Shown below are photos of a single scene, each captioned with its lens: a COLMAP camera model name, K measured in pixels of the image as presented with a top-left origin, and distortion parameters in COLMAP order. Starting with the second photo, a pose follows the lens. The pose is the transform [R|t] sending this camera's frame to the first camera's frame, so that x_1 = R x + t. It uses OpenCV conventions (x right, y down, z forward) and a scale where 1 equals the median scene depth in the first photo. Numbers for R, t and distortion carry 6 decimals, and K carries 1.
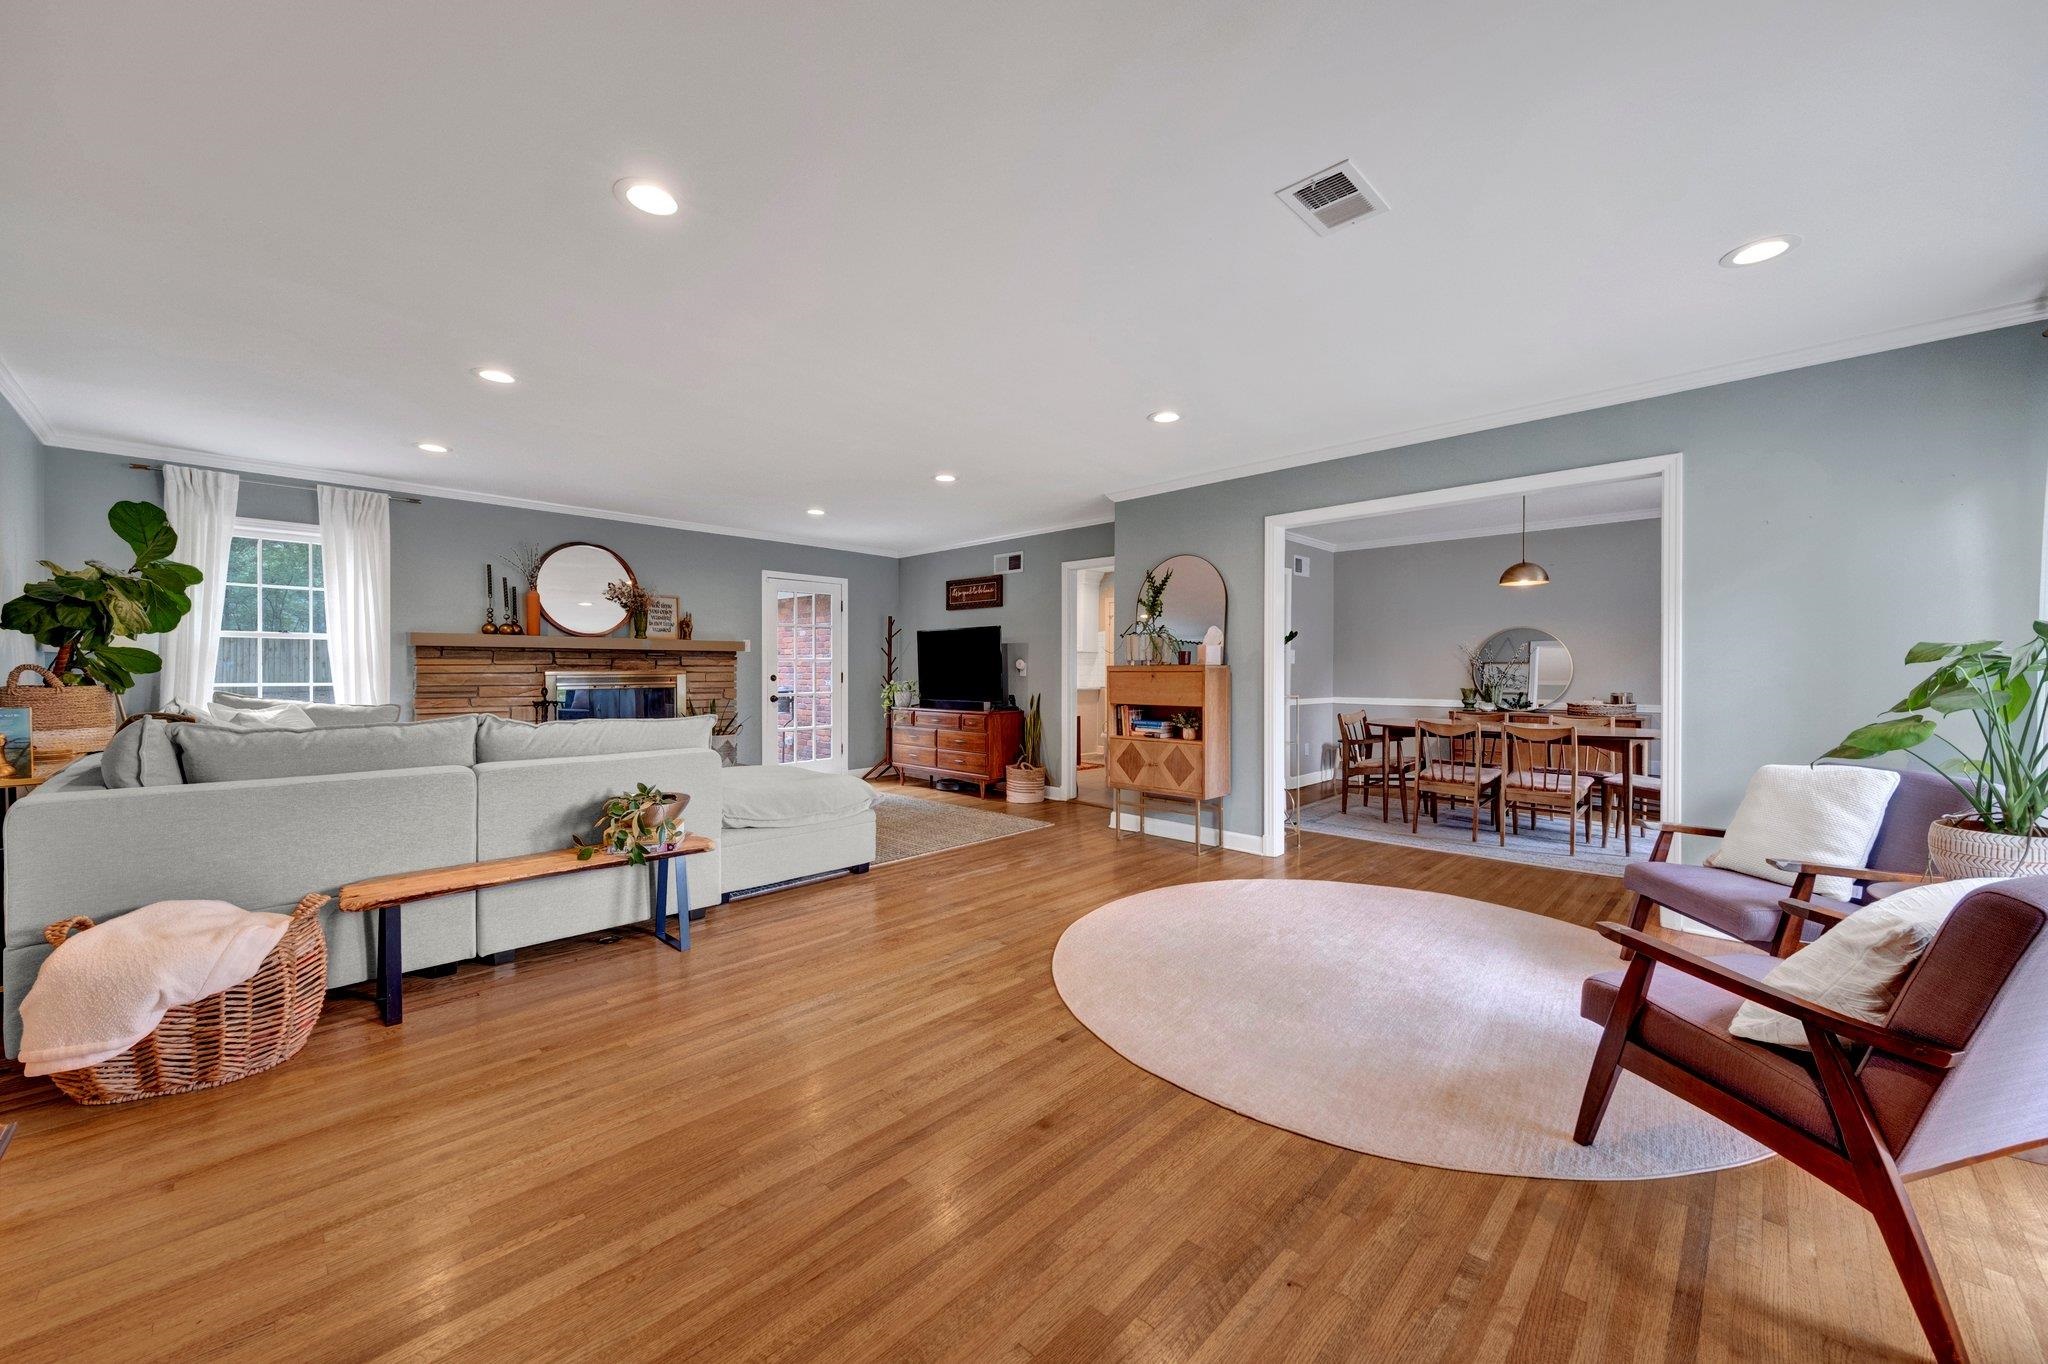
lens RADIAL K [[775.9, 0, 1023.6], [0, 775.9, 671.3], [0, 0, 1]] dist [0.012362, -0.003110]
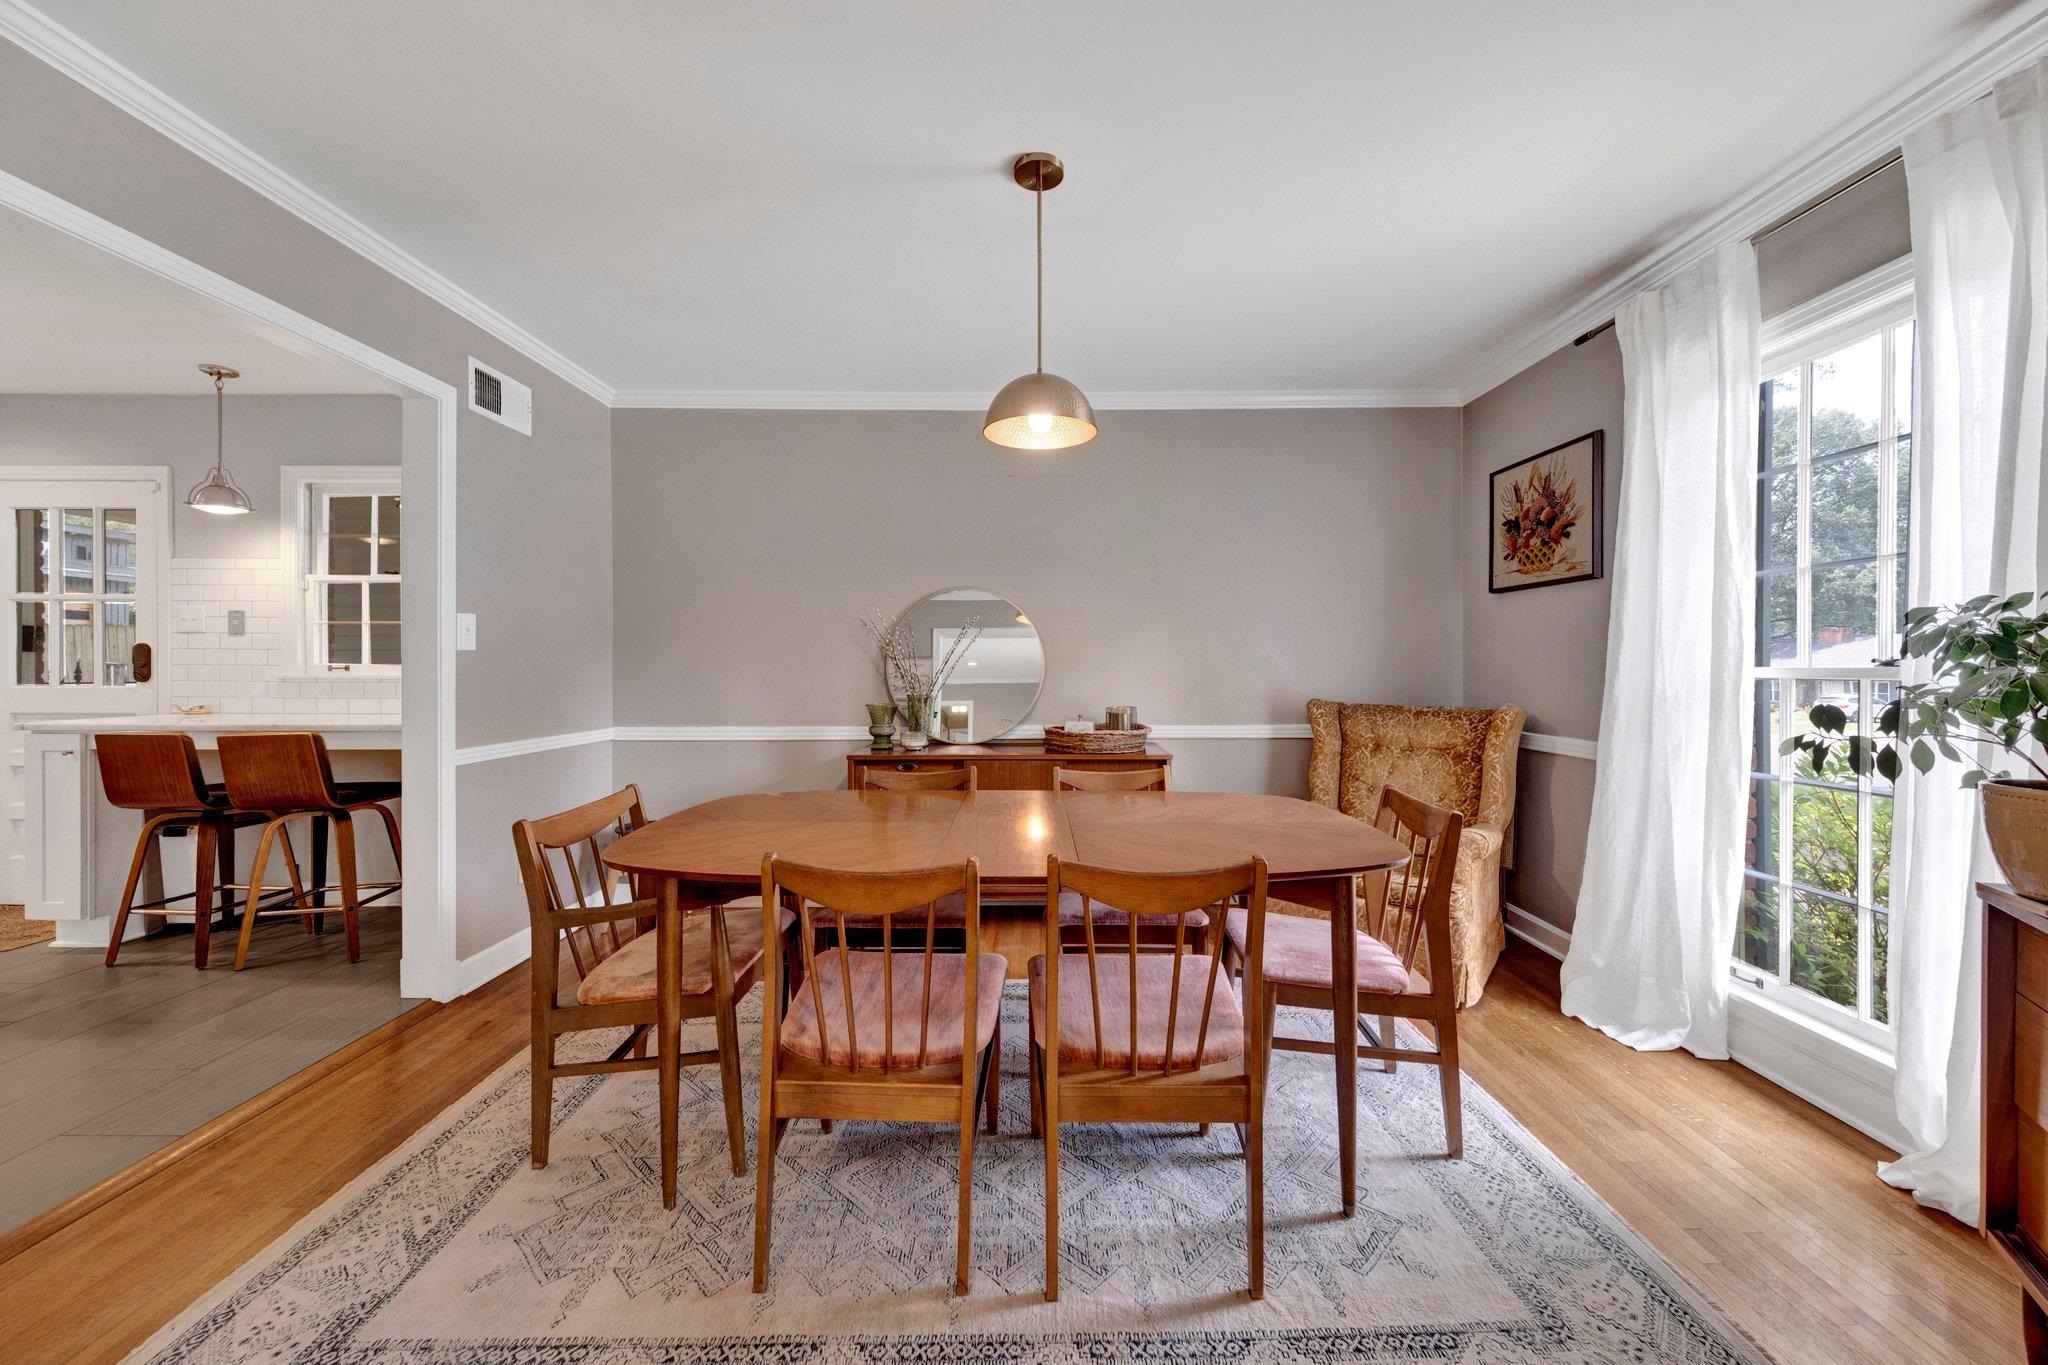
lens RADIAL K [[775.9, 0, 1035.8], [0, 775.9, 671.1], [0, 0, 1]] dist [0.012362, -0.003110]
pose [[0.717077, -0.003556, 0.696985, 0.312126], [0.001445, 0.999992, 0.003616, -0.000394], [-0.696993, -0.001586, 0.717077, 0.602760]]
